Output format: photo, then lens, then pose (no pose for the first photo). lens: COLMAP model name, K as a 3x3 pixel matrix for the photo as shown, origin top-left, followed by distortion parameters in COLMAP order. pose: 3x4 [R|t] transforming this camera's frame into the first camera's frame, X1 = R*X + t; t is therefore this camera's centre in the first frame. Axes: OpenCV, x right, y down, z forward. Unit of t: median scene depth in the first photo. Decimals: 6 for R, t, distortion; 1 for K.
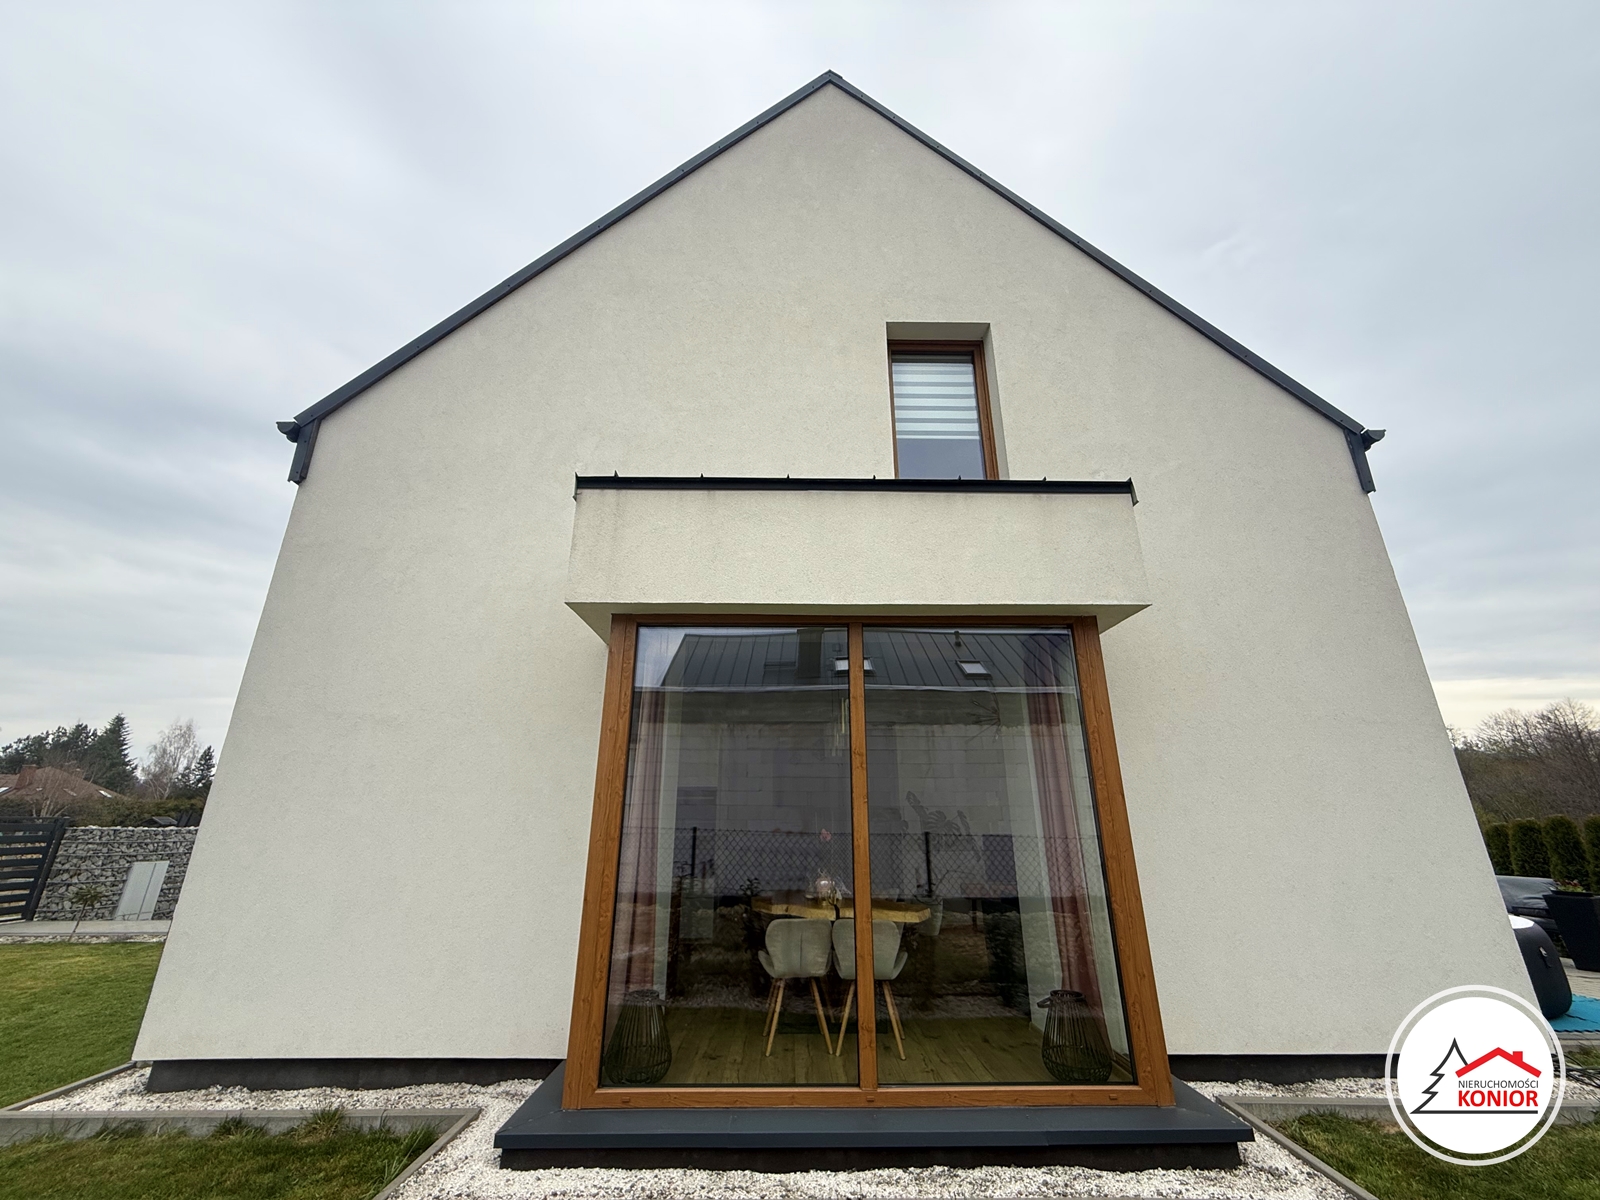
lens RADIAL K [[609.1, 0, 792.4], [0, 609.1, 596.2], [0, 0, 1]] dist [-0.011061, -0.000093]
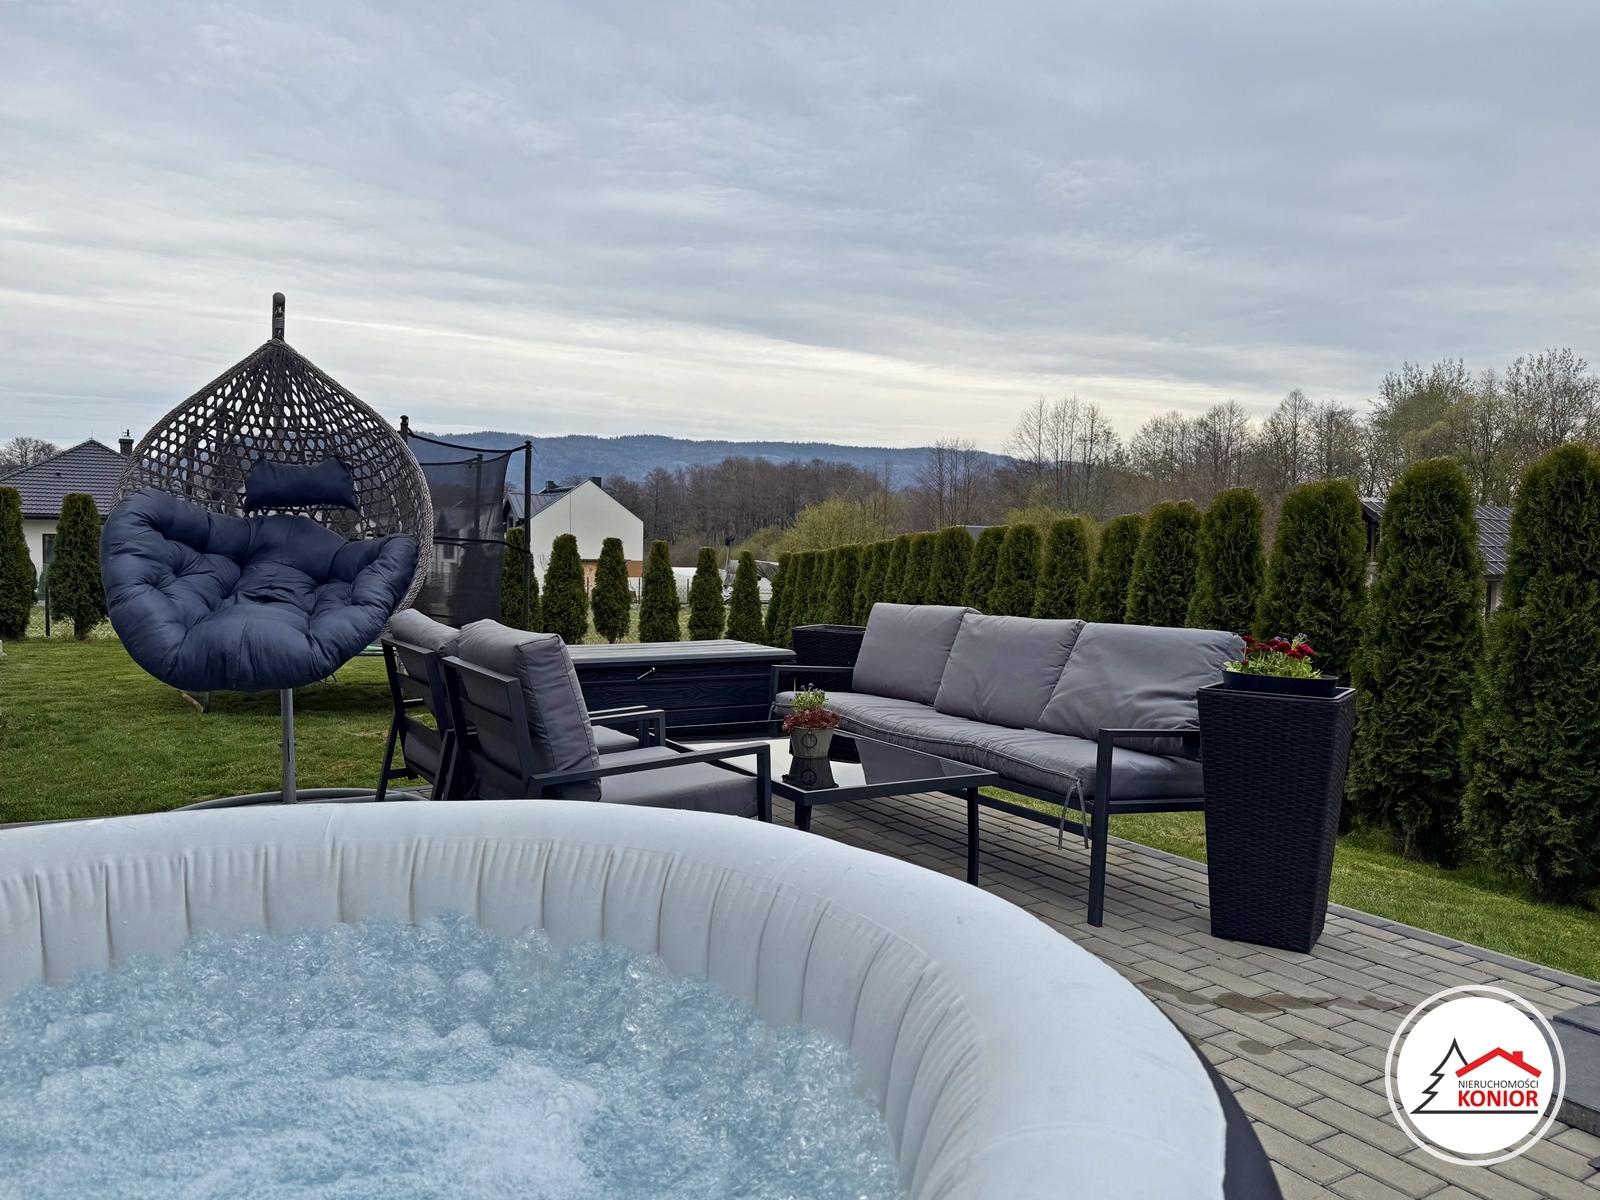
lens RADIAL K [[1135.0, 0, 800.0], [0, 1135.0, 600.0], [0, 0, 1]] dist [0.172256, -0.235621]
pose [[0.845280, -0.024167, 0.533776, 0.538862], [-0.184592, 0.924262, 0.334164, 0.209657], [-0.501425, -0.380994, 0.776799, 0.455234]]
